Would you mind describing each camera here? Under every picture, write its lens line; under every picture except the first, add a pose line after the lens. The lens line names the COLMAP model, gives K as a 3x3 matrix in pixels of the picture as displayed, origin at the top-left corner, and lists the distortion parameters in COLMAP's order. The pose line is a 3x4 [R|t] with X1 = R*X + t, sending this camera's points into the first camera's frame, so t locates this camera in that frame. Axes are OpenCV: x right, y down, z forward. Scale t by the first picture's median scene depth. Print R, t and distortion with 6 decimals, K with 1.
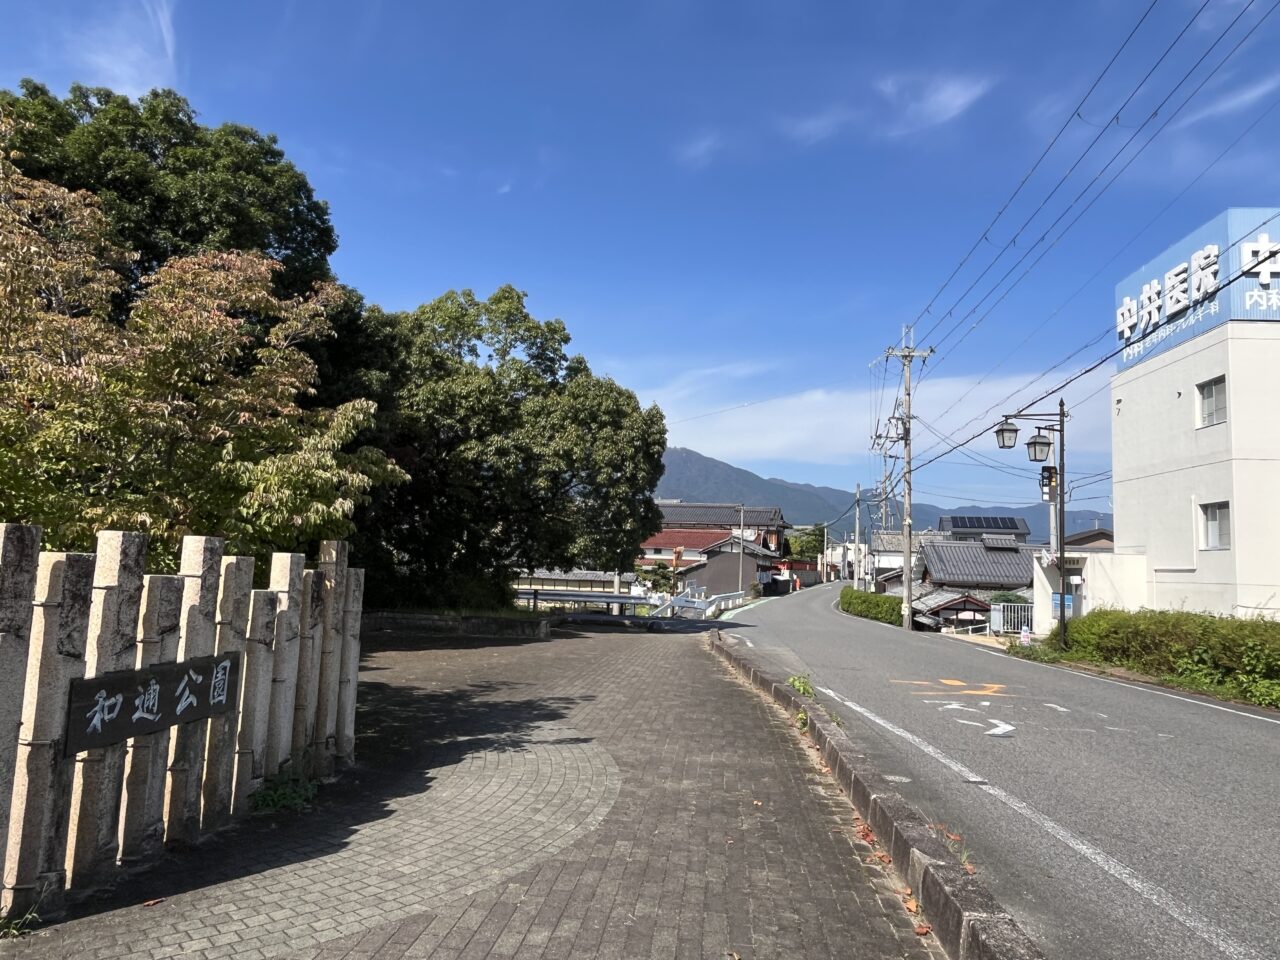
lens RADIAL K [[828.2, 0, 640.0], [0, 828.2, 480.0], [0, 0, 1]] dist [-0.002492, -0.001491]
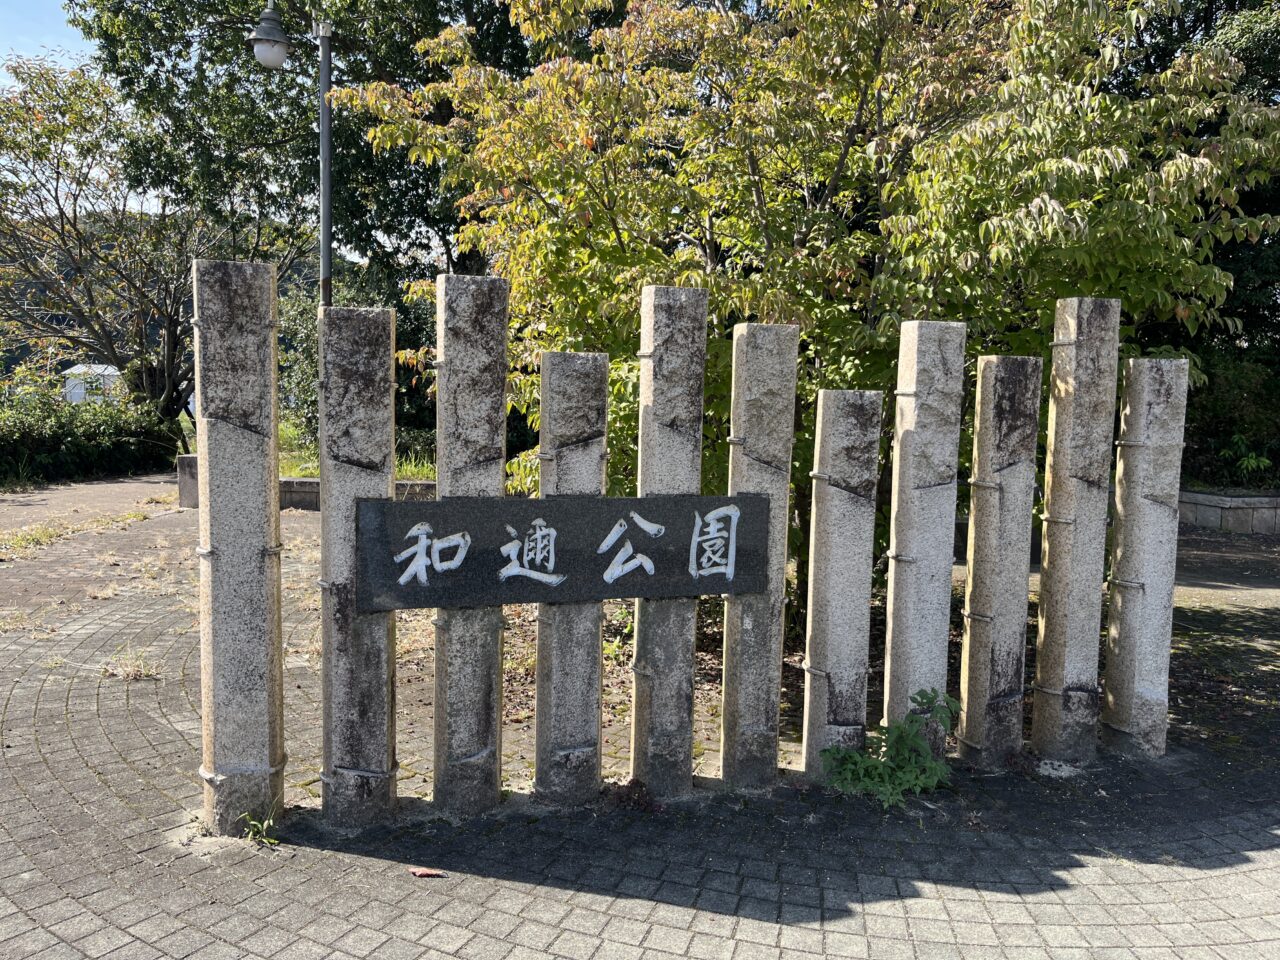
lens RADIAL K [[981.0, 0, 640.0], [0, 981.0, 480.0], [0, 0, 1]] dist [0.020561, -0.003650]
pose [[0.381945, 0.047056, -0.922986, 0.102423], [0.094251, 0.991513, 0.089552, 0.145004], [0.919367, -0.121196, 0.374268, 0.749548]]
